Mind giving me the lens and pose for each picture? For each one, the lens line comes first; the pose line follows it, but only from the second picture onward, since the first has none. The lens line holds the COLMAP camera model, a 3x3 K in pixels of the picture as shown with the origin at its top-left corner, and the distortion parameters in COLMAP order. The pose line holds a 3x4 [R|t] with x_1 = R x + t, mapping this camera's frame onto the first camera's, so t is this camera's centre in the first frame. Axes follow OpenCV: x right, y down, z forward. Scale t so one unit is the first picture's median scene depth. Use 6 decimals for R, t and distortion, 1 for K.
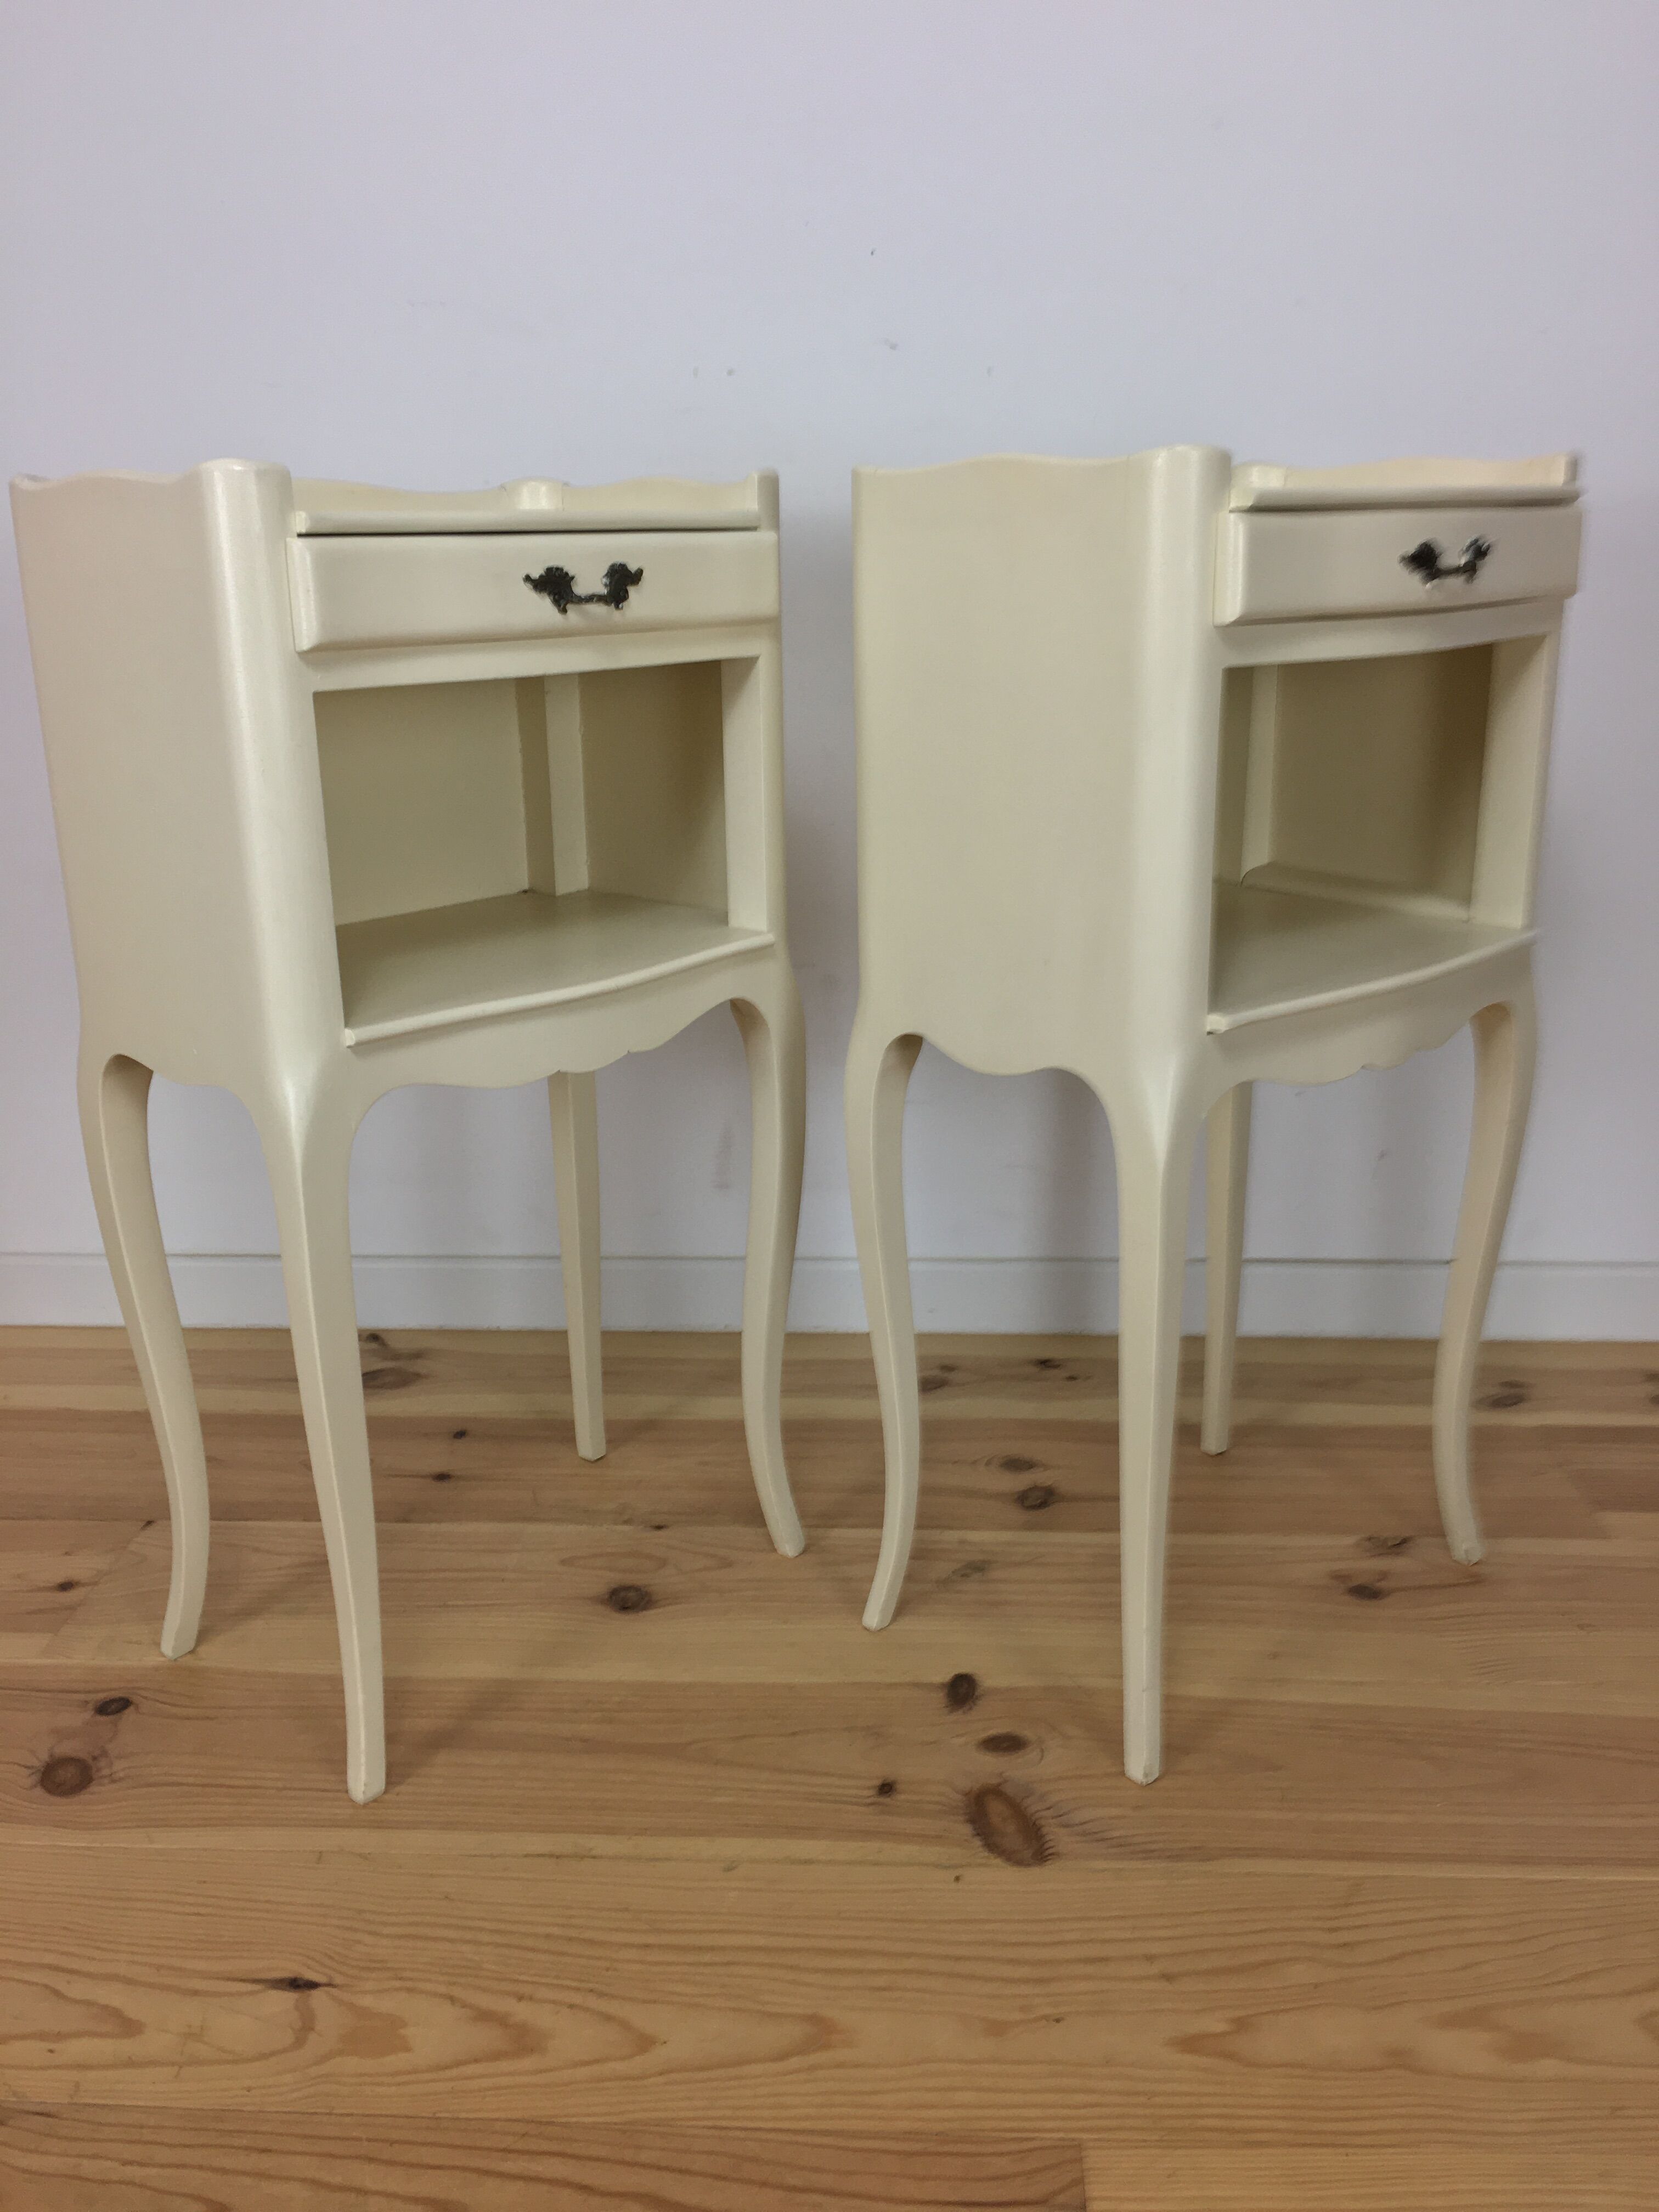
lens RADIAL K [[1901.8, 0, 823.7], [0, 1901.8, 1124.5], [0, 0, 1]] dist [0.074604, -0.122836]
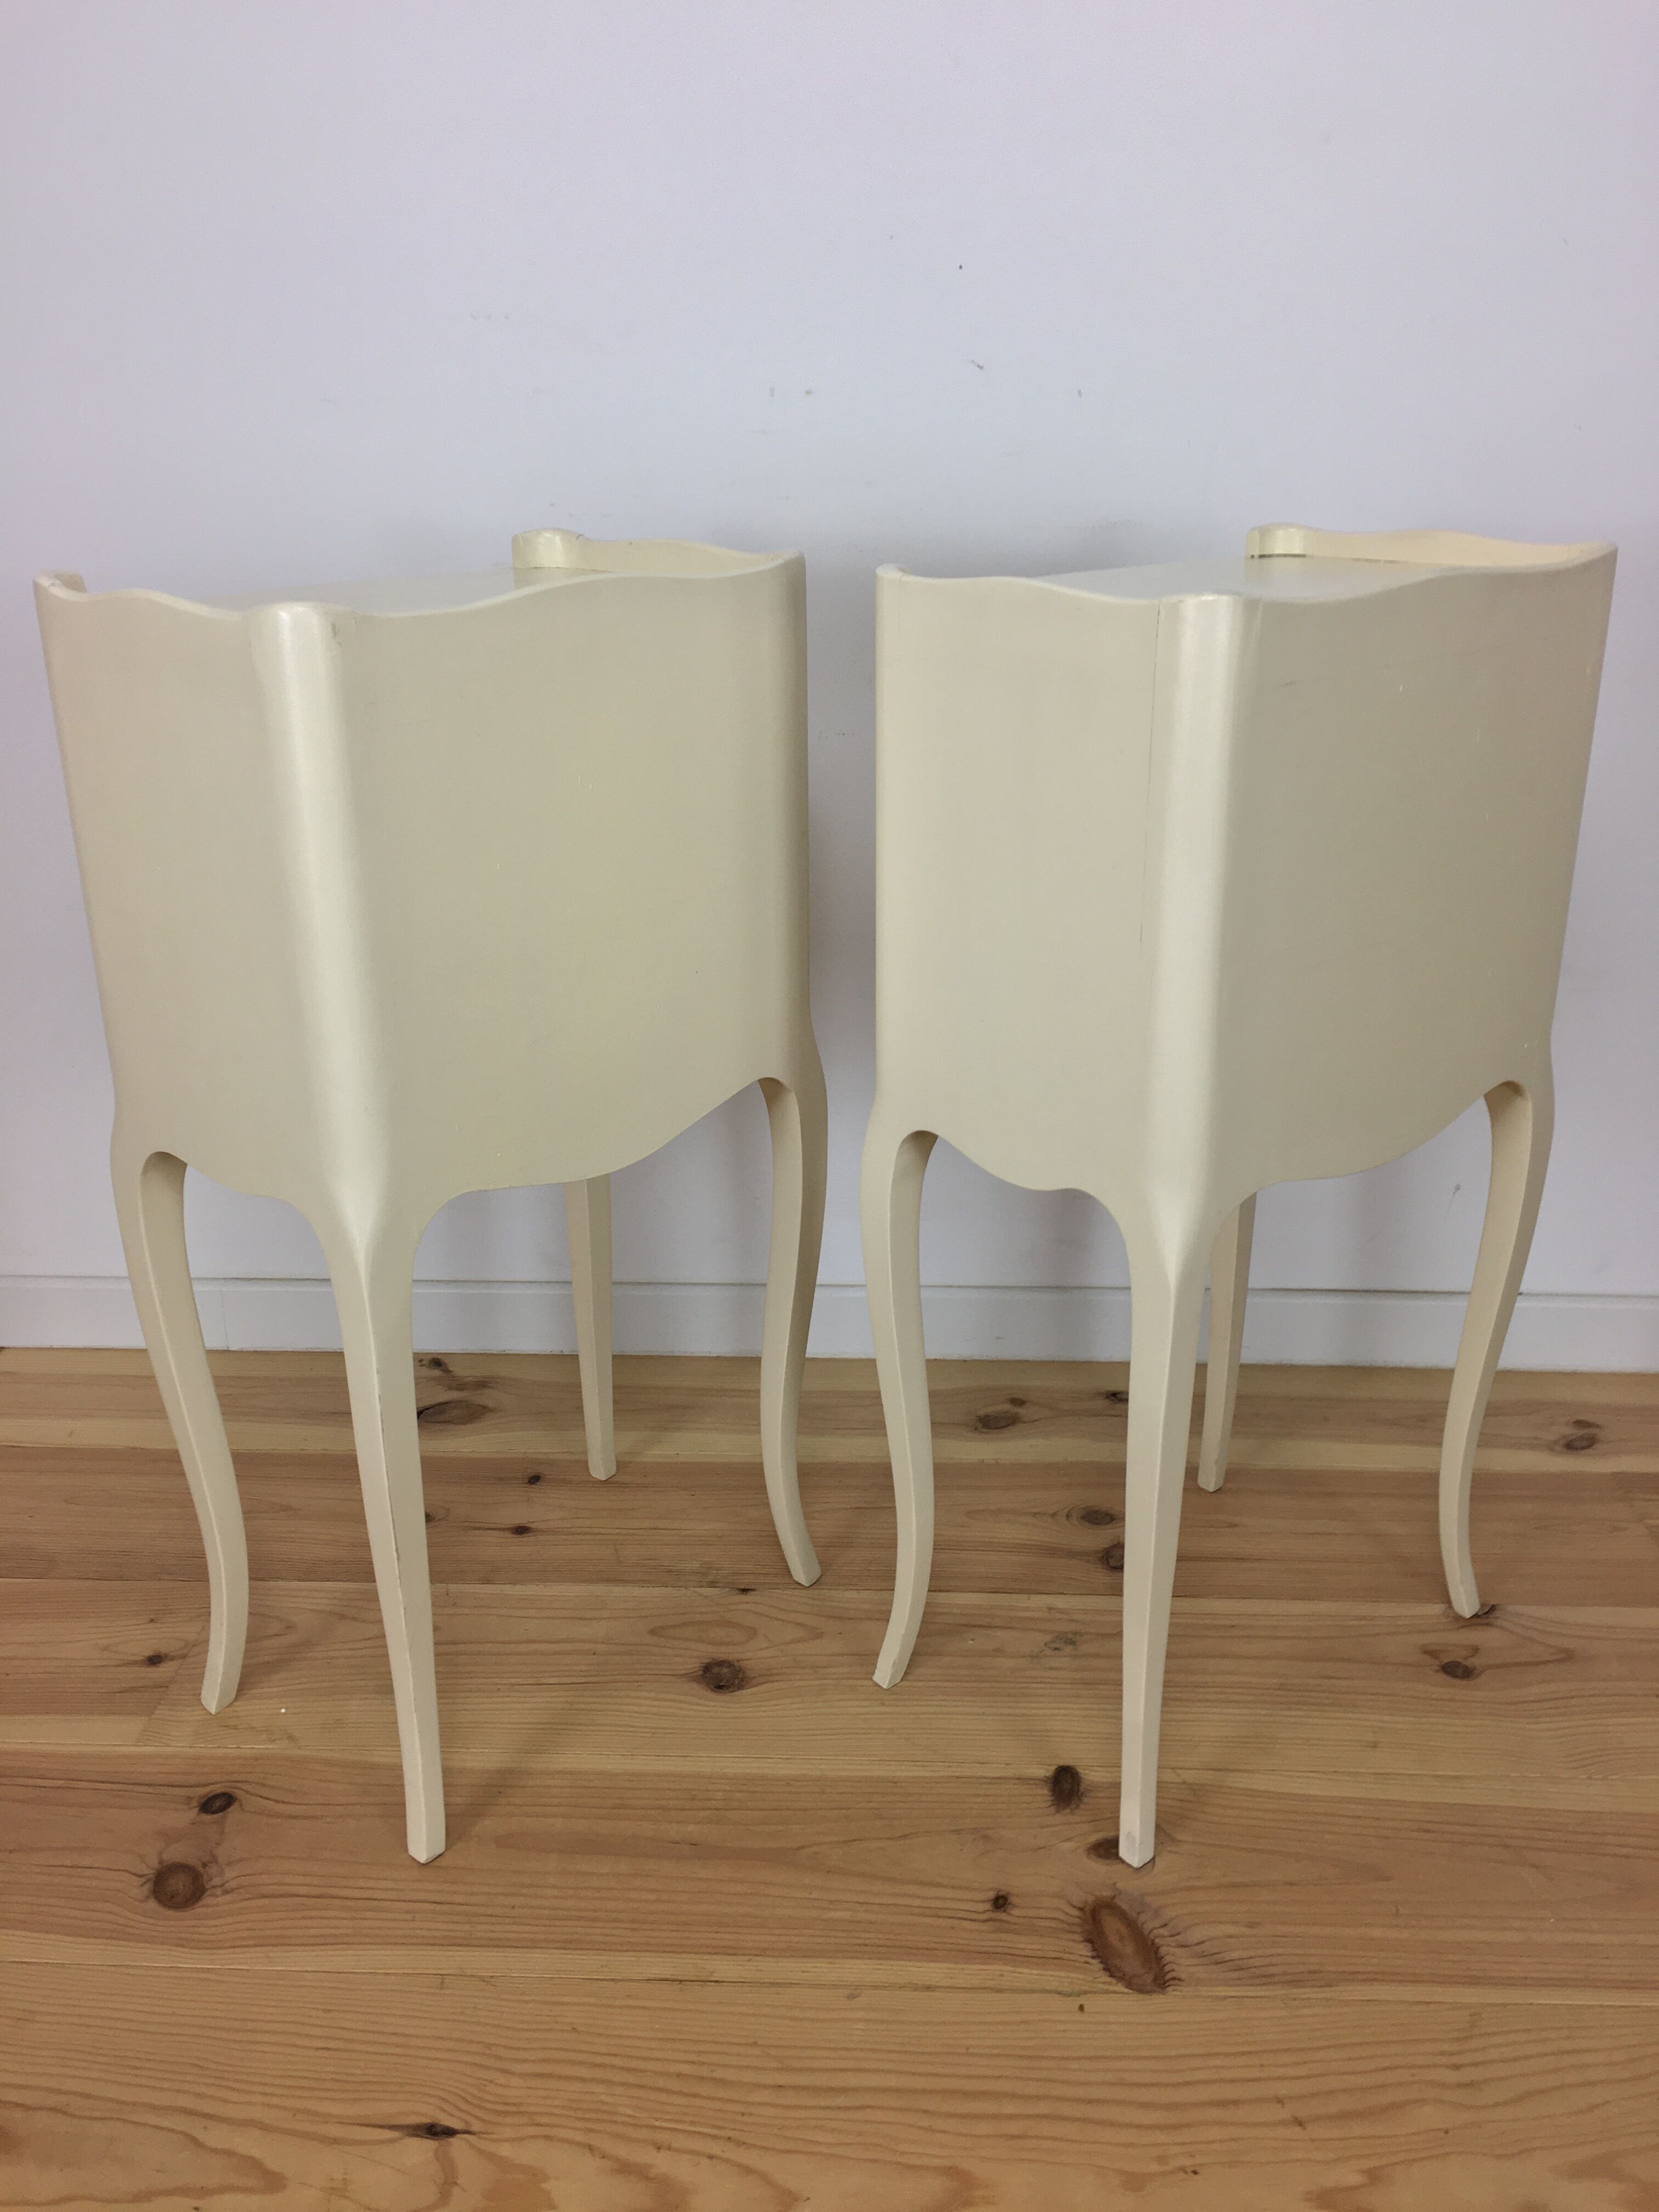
lens RADIAL K [[1901.8, 0, 825.5], [0, 1901.8, 1101.2], [0, 0, 1]] dist [0.074604, -0.122836]
pose [[0.999895, 0.001901, 0.014394, -0.076991], [-0.002787, 0.998087, 0.061762, -0.138995], [-0.014249, -0.061795, 0.997987, 0.024009]]
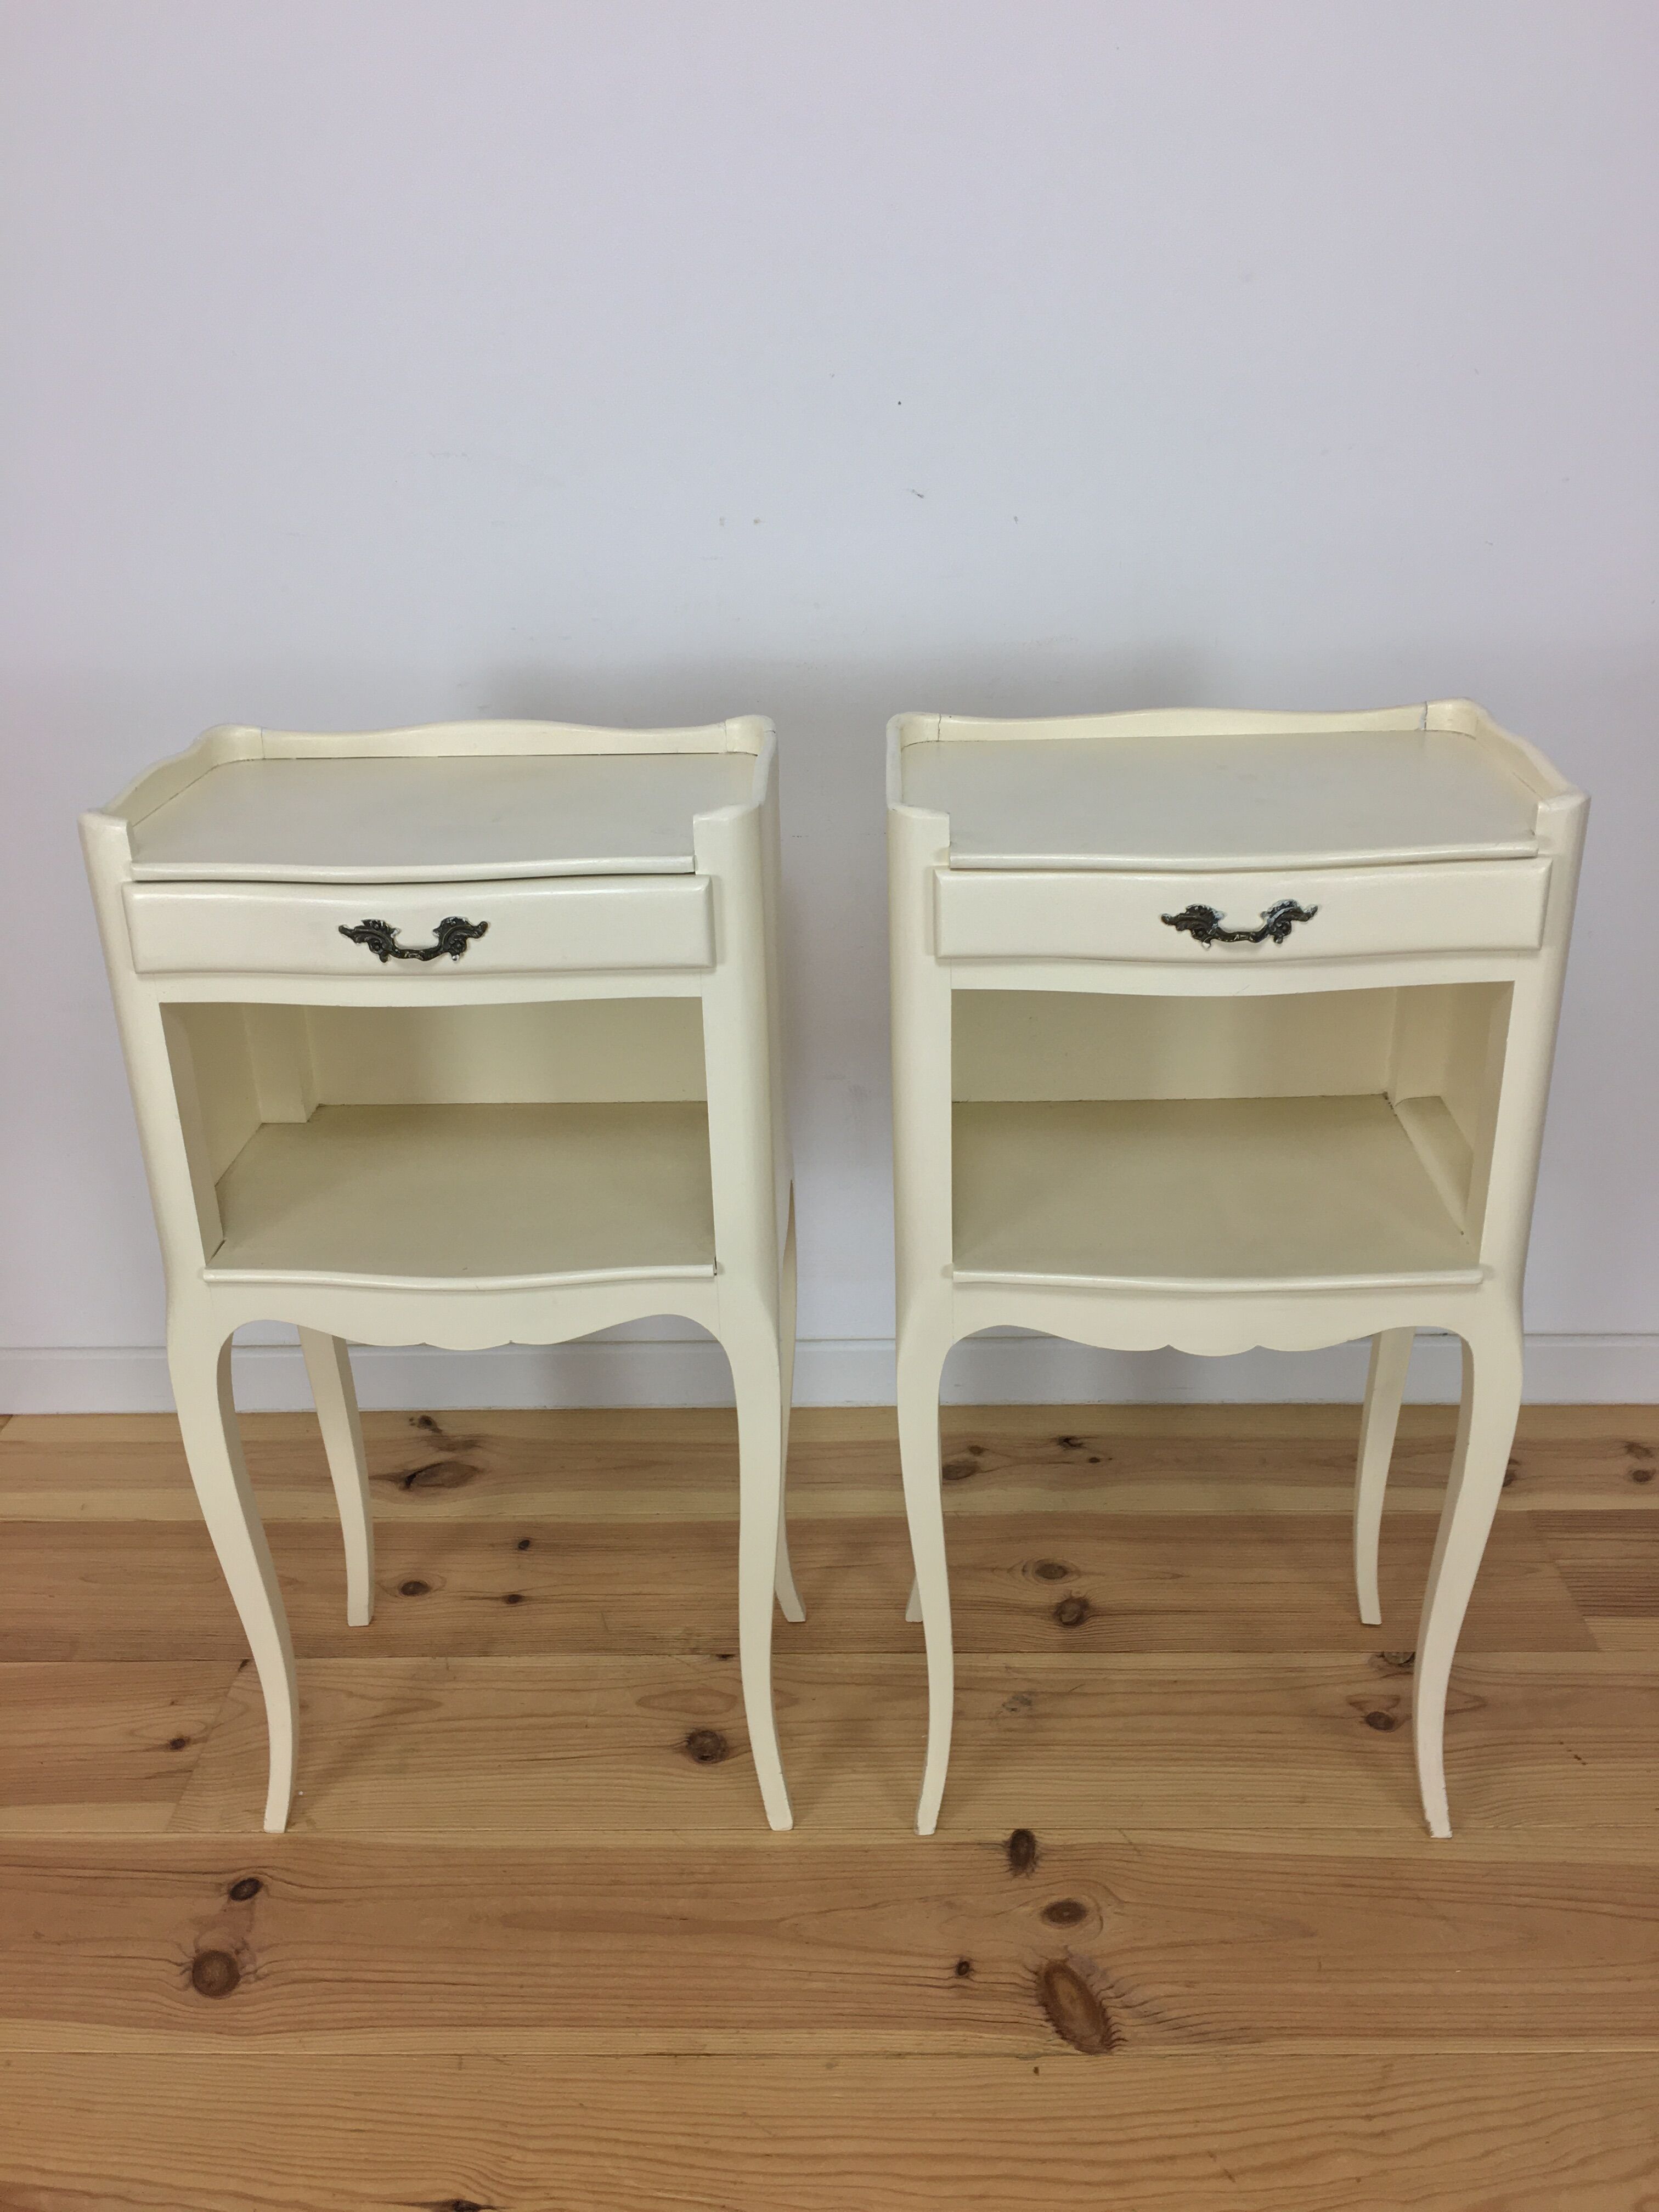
lens RADIAL K [[1901.8, 0, 825.9], [0, 1901.8, 1104.7], [0, 0, 1]] dist [0.074604, -0.122836]
pose [[0.999266, -0.022700, 0.030852, -0.072394], [0.018861, 0.992656, 0.119493, -0.294603], [-0.033338, -0.118823, 0.992356, -0.043657]]
